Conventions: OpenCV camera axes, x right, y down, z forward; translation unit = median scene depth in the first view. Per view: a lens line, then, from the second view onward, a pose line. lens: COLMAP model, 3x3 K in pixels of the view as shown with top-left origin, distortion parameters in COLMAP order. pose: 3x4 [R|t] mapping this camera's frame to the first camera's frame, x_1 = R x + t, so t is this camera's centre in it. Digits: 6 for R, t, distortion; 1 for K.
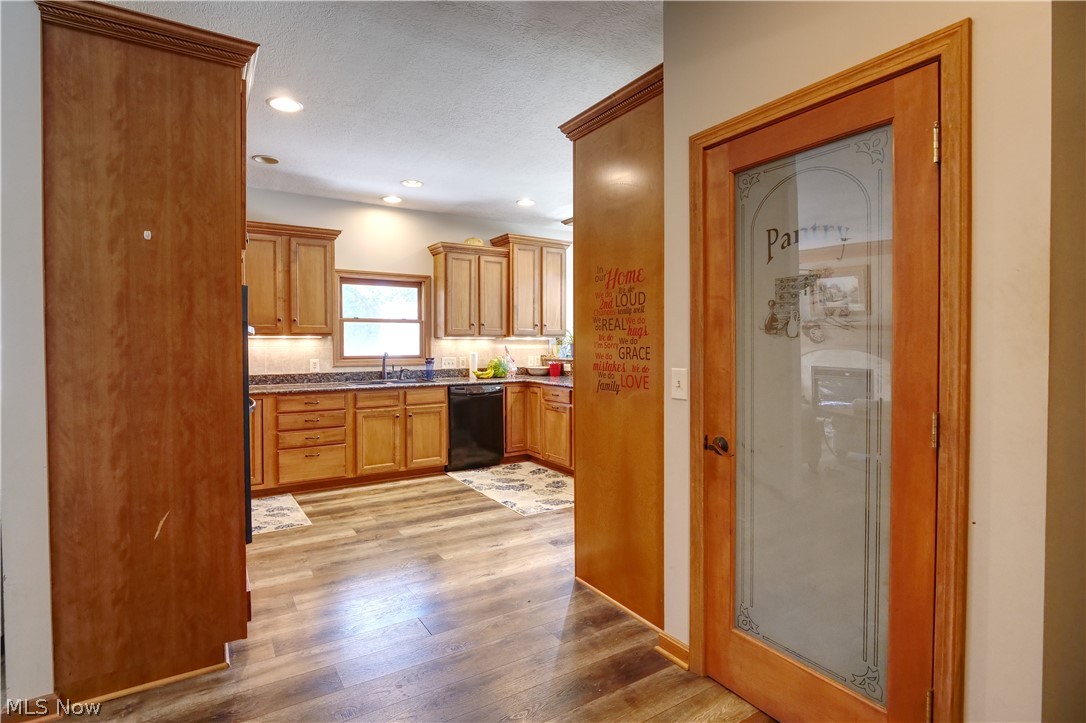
lens RADIAL K [[529.3, 0, 536.4], [0, 529.3, 354.2], [0, 0, 1]] dist [-0.012516, -0.005020]
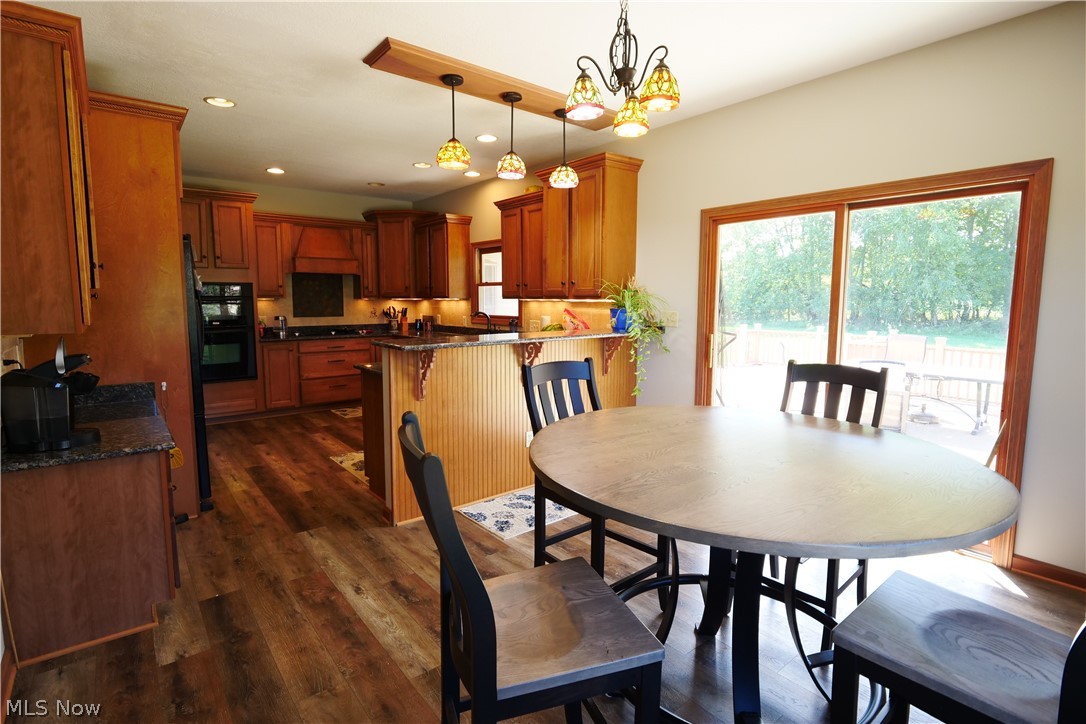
lens RADIAL K [[529.3, 0, 535.2], [0, 529.3, 356.3], [0, 0, 1]] dist [-0.012516, -0.005020]
pose [[0.112901, 0.109694, -0.987533, 0.895292], [-0.023057, 0.993909, 0.107767, -0.036647], [0.993339, 0.010602, 0.114742, 1.030305]]
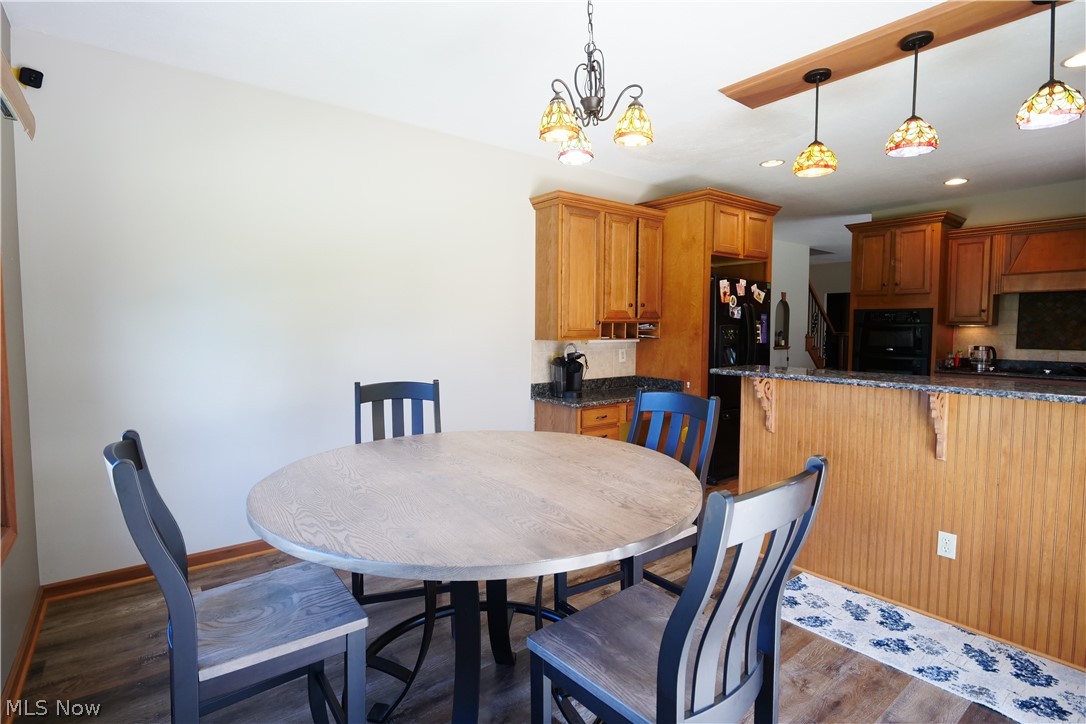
lens RADIAL K [[529.3, 0, 535.1], [0, 529.3, 357.0], [0, 0, 1]] dist [-0.012516, -0.005020]
pose [[-0.995820, 0.006598, -0.091096, 0.577219], [-0.001094, 0.996454, 0.084137, -0.047273], [0.091328, 0.083885, -0.992281, 1.533501]]
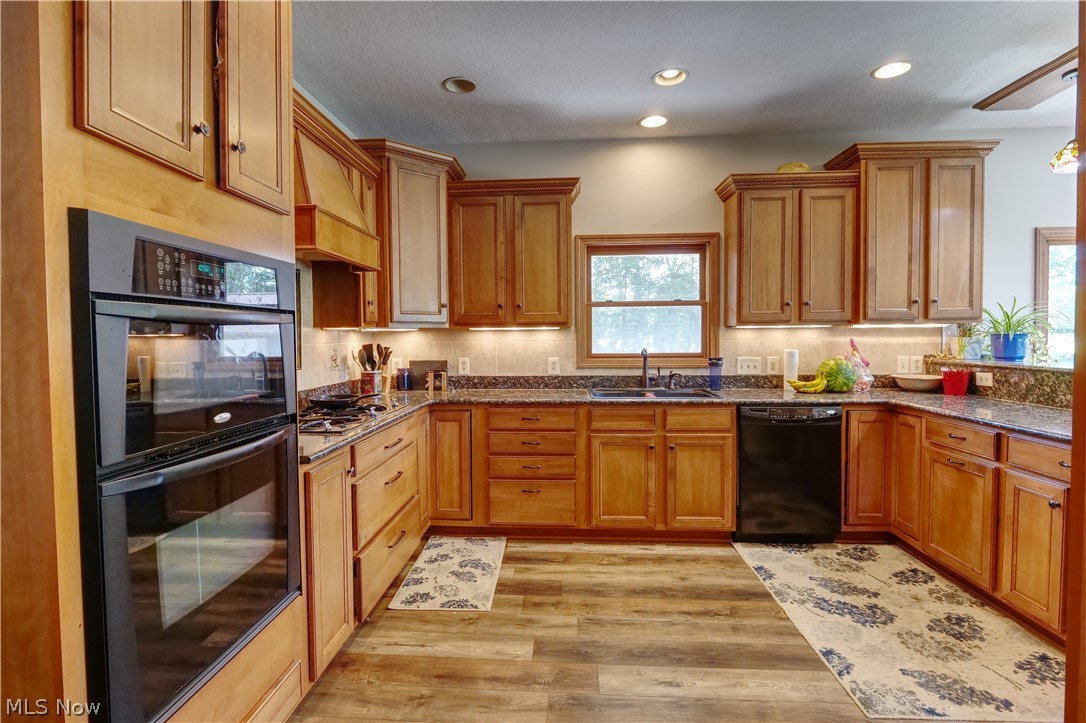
lens RADIAL K [[529.3, 0, 531.7], [0, 529.3, 354.3], [0, 0, 1]] dist [-0.012516, -0.005020]
pose [[0.804858, 0.014292, -0.593295, 0.004520], [-0.005292, 0.999843, 0.016906, -0.007708], [0.593444, -0.010467, 0.804807, 0.373172]]
